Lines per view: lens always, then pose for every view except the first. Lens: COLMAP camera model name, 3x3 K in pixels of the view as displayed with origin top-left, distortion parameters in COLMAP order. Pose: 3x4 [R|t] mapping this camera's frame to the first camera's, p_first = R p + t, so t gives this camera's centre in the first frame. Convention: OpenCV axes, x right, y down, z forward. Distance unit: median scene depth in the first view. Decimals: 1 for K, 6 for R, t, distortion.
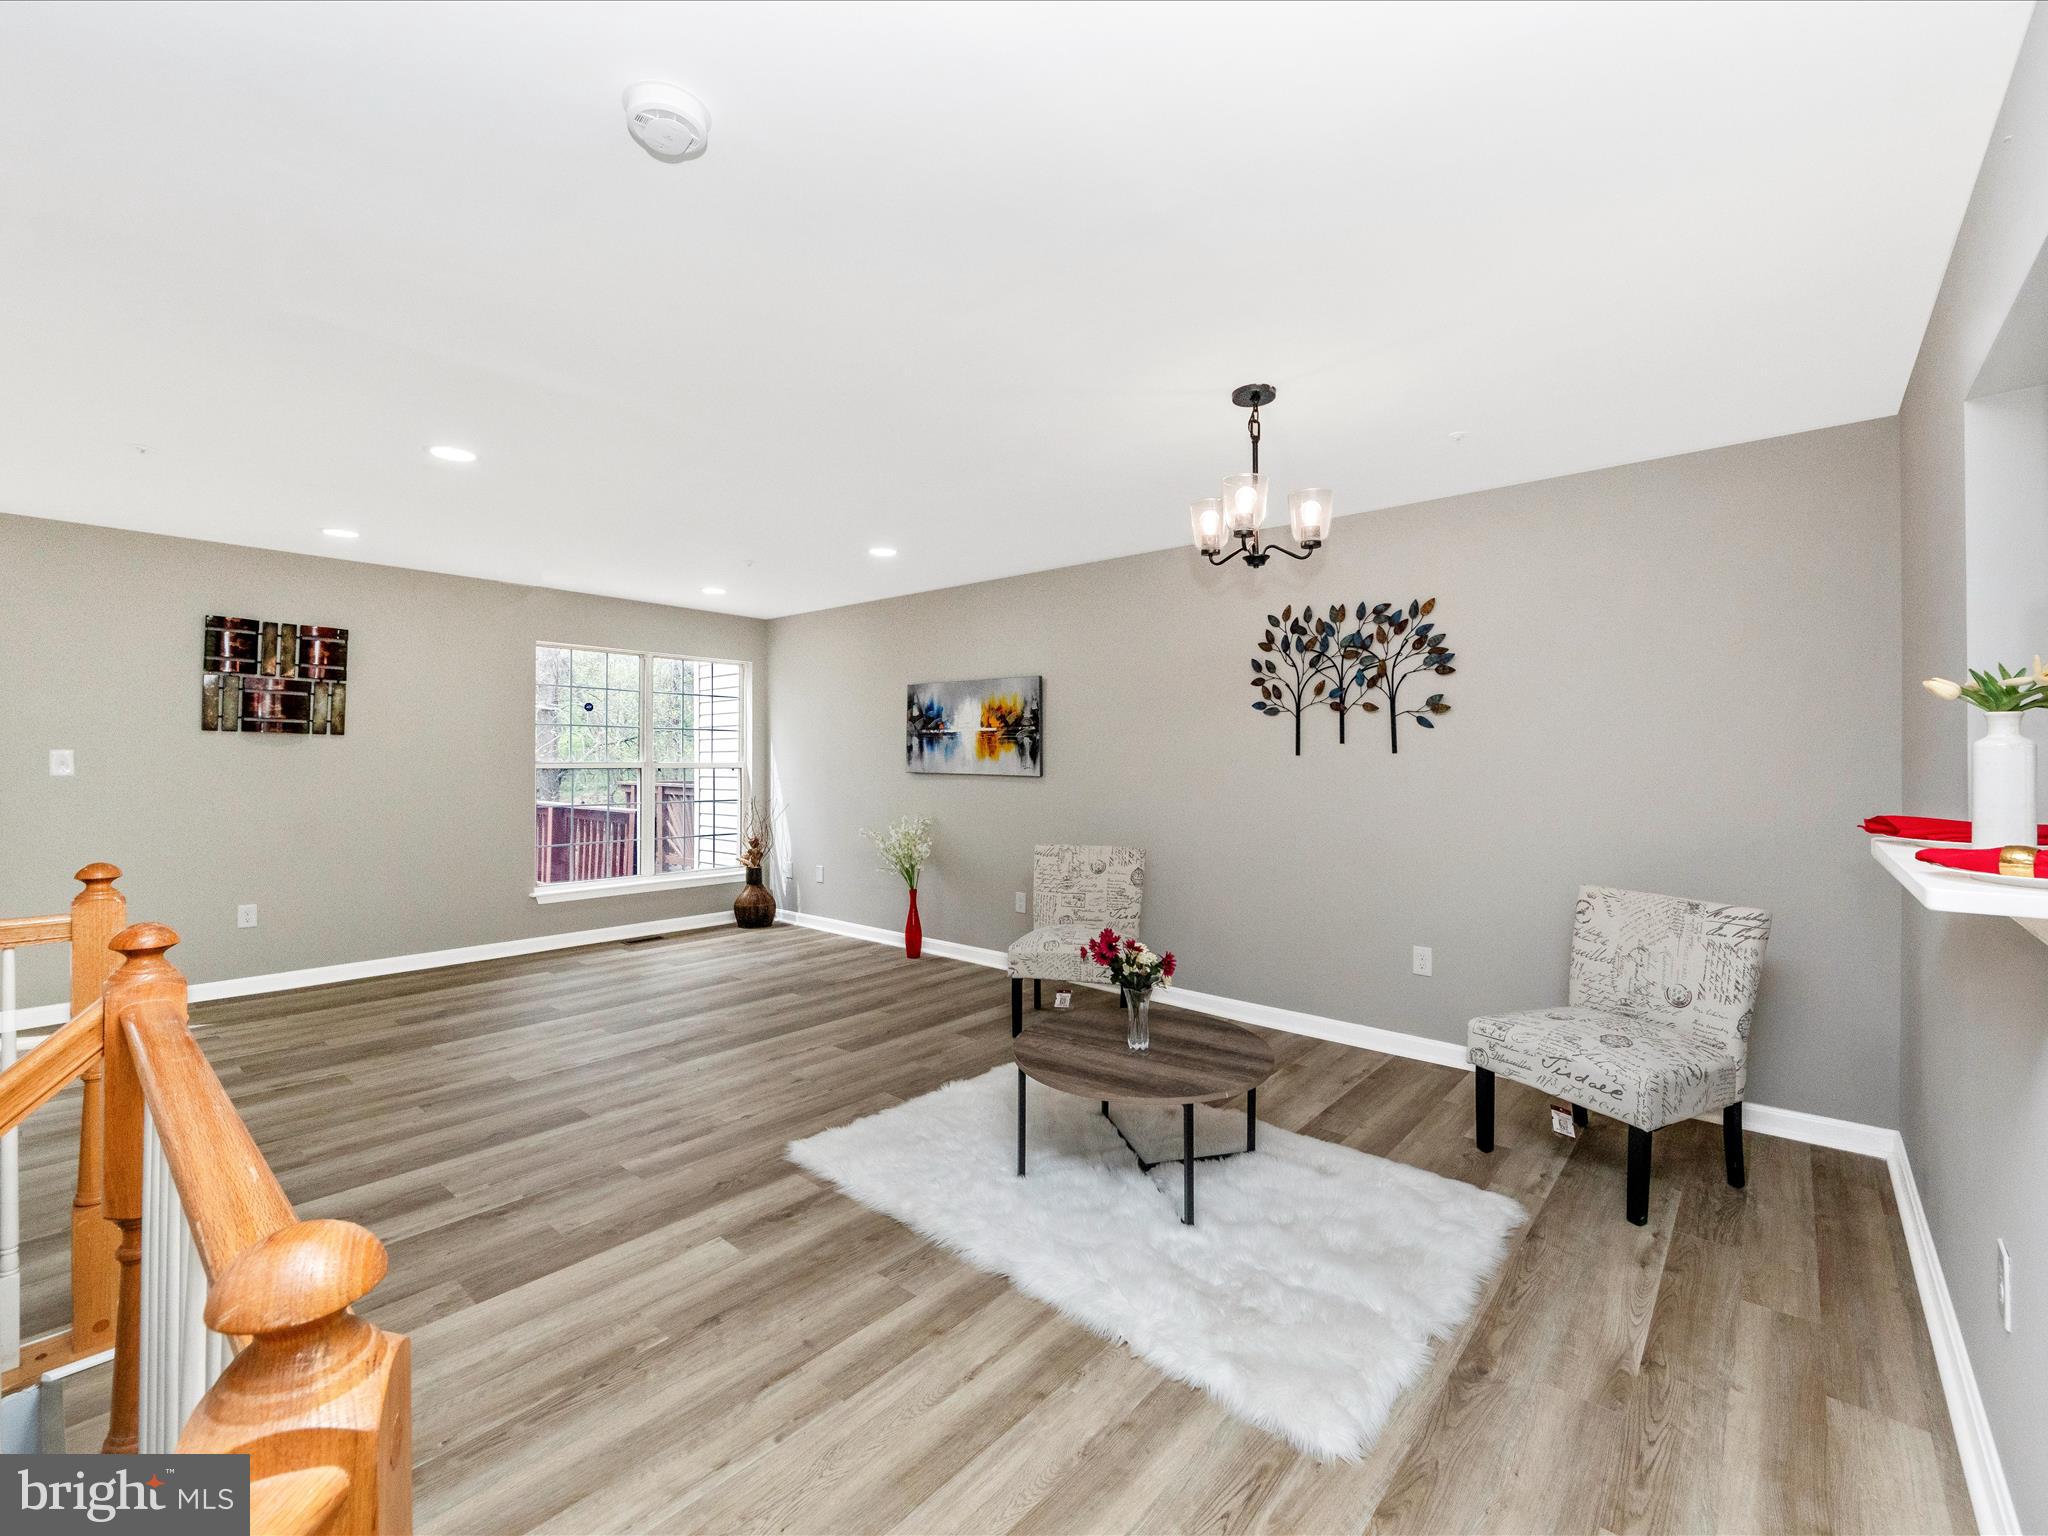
lens RADIAL K [[827.4, 0, 1025.5], [0, 827.4, 763.8], [0, 0, 1]] dist [-0.001779, -0.000356]
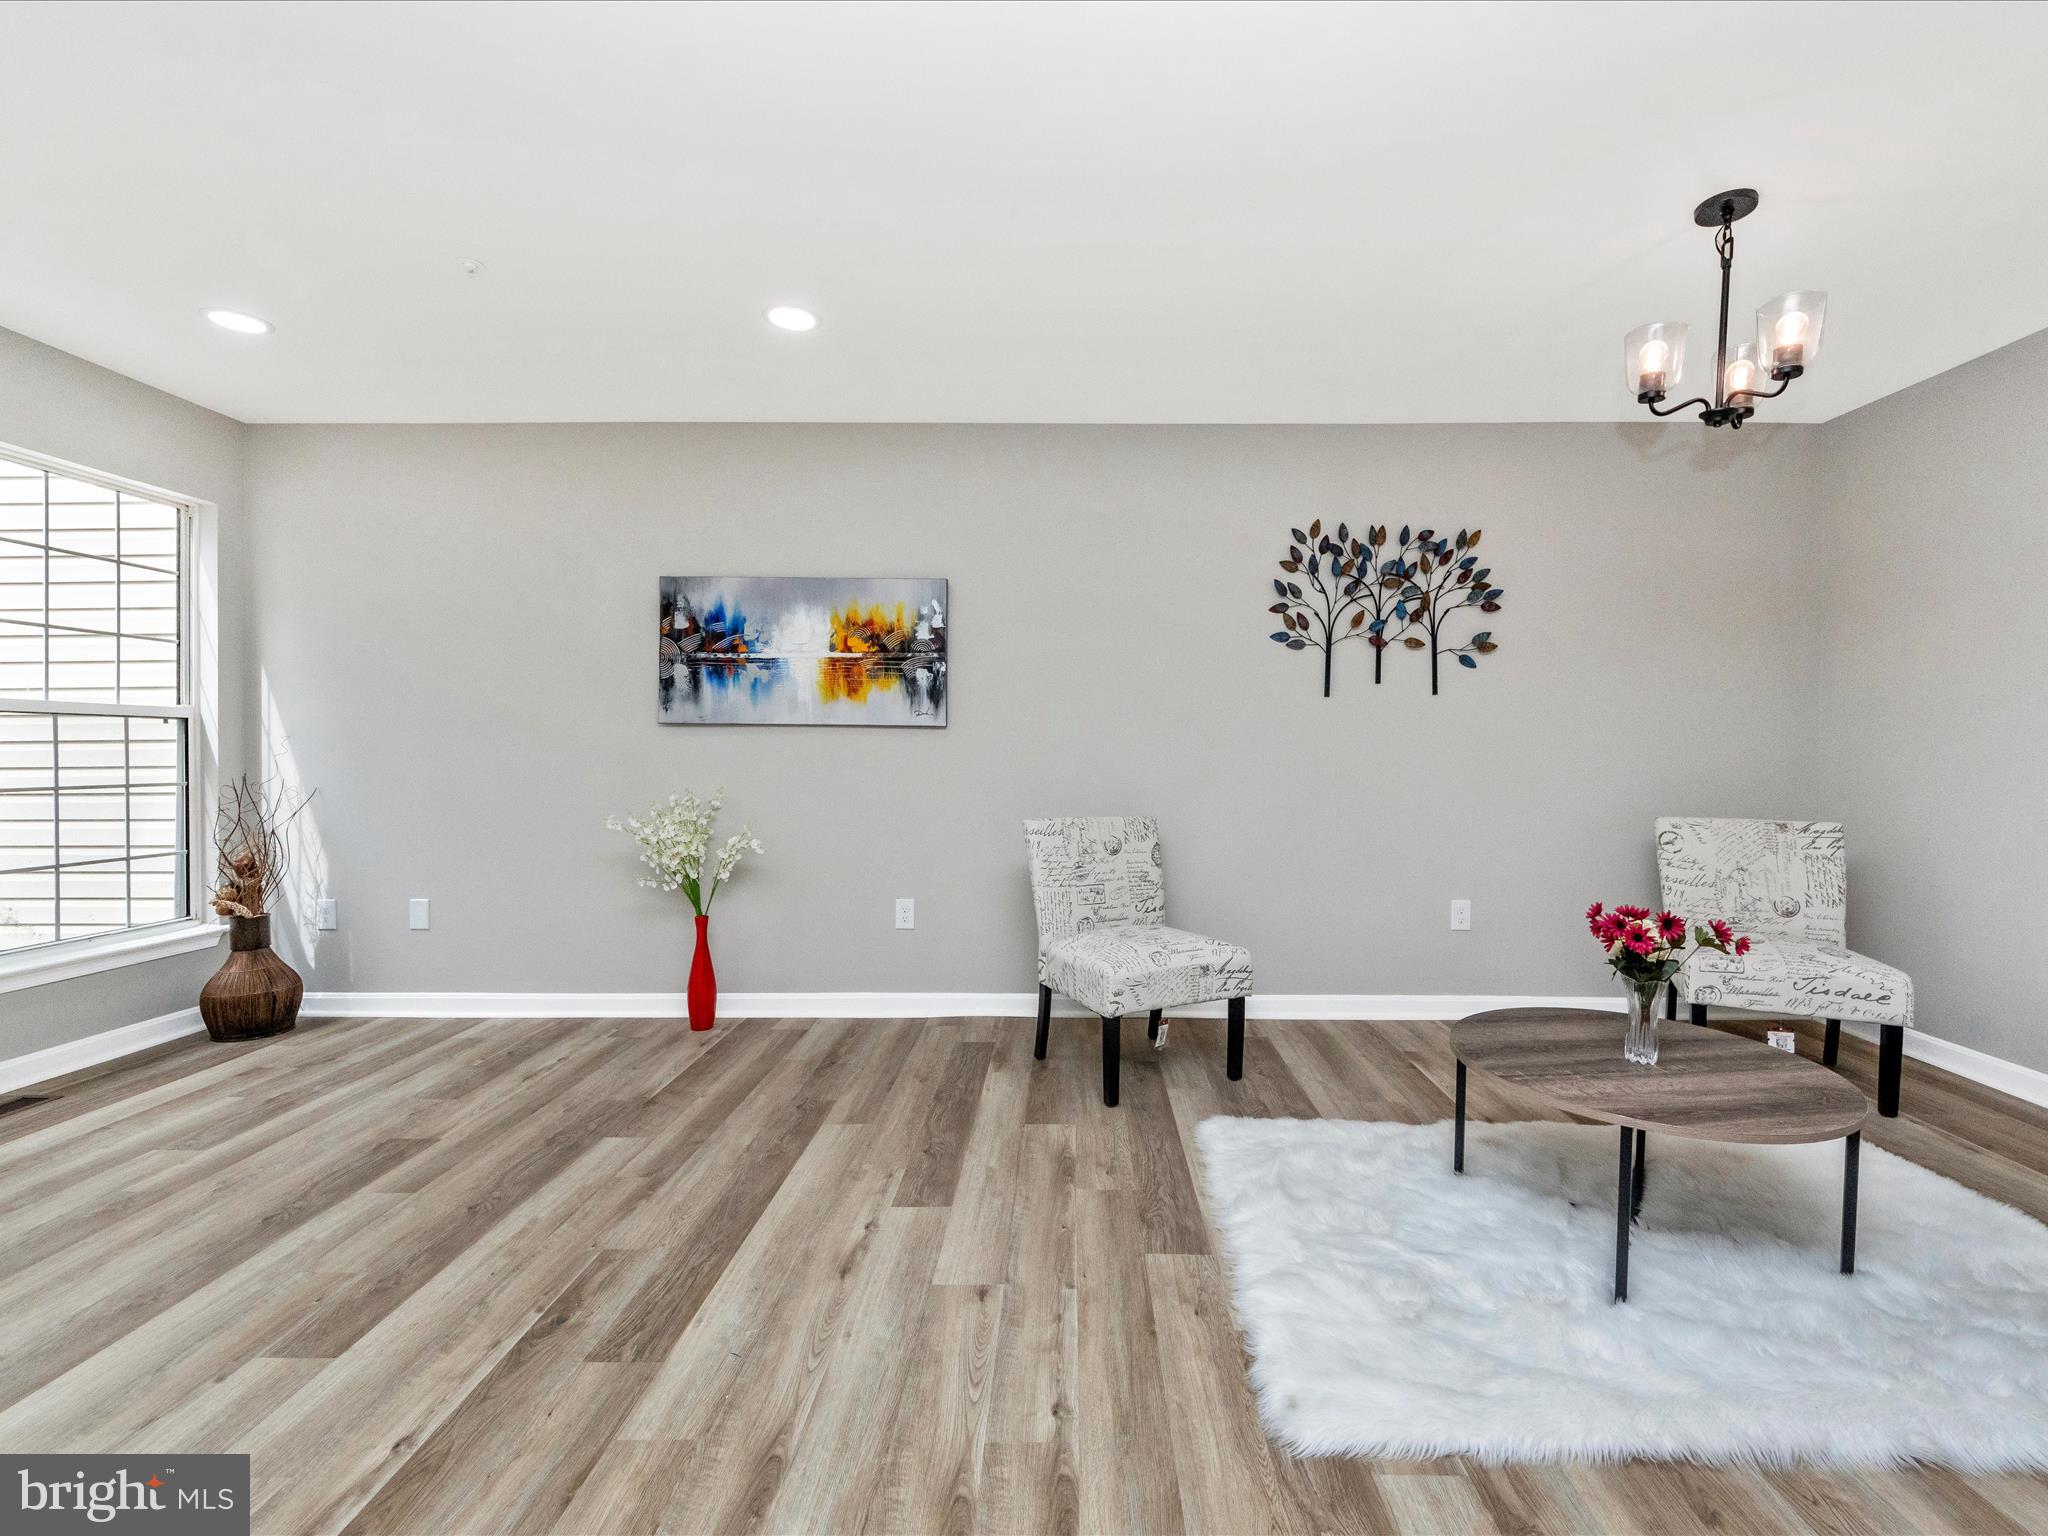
lens RADIAL K [[897.4, 0, 1038.1], [0, 897.4, 765.8], [0, 0, 1]] dist [-0.008008, 0.000297]
pose [[0.775332, -0.011364, 0.631451, -0.505367], [0.003913, 0.999905, 0.013191, 0.049373], [-0.631542, -0.007757, 0.775303, 0.484081]]
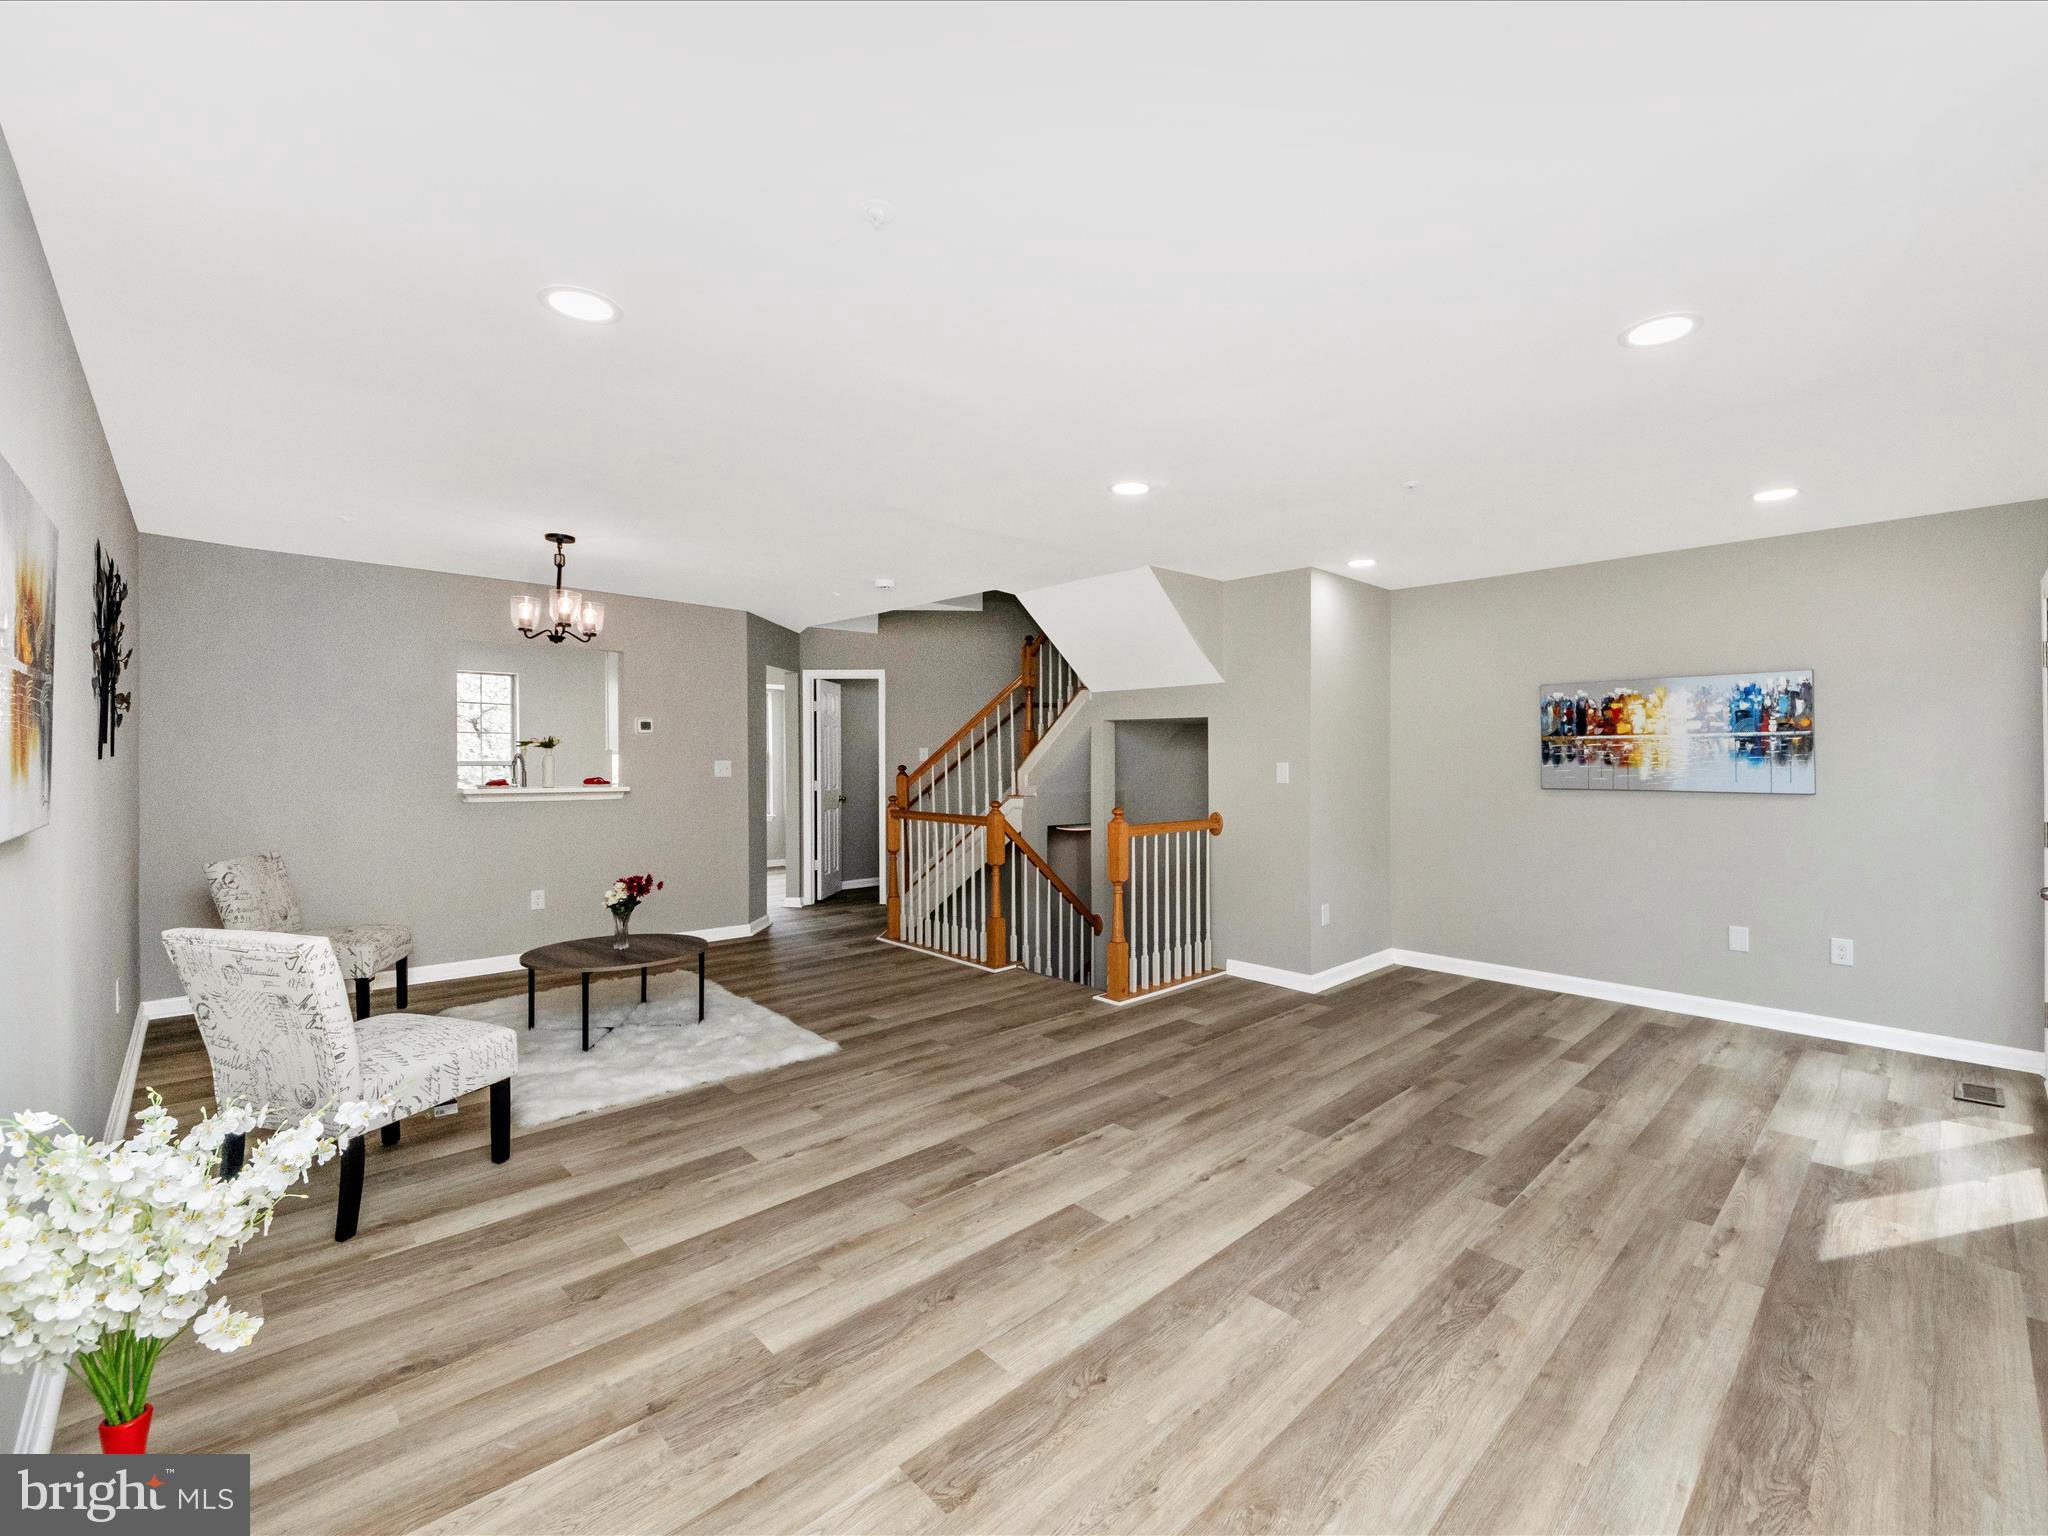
lens RADIAL K [[856.7, 0, 1021.0], [0, 856.7, 757.8], [0, 0, 1]] dist [0.002714, 0.000140]
pose [[-0.990873, -0.000883, 0.134797, -0.548857], [-0.000131, 0.999984, 0.005581, -0.018186], [-0.134799, 0.005512, -0.990858, 1.665170]]
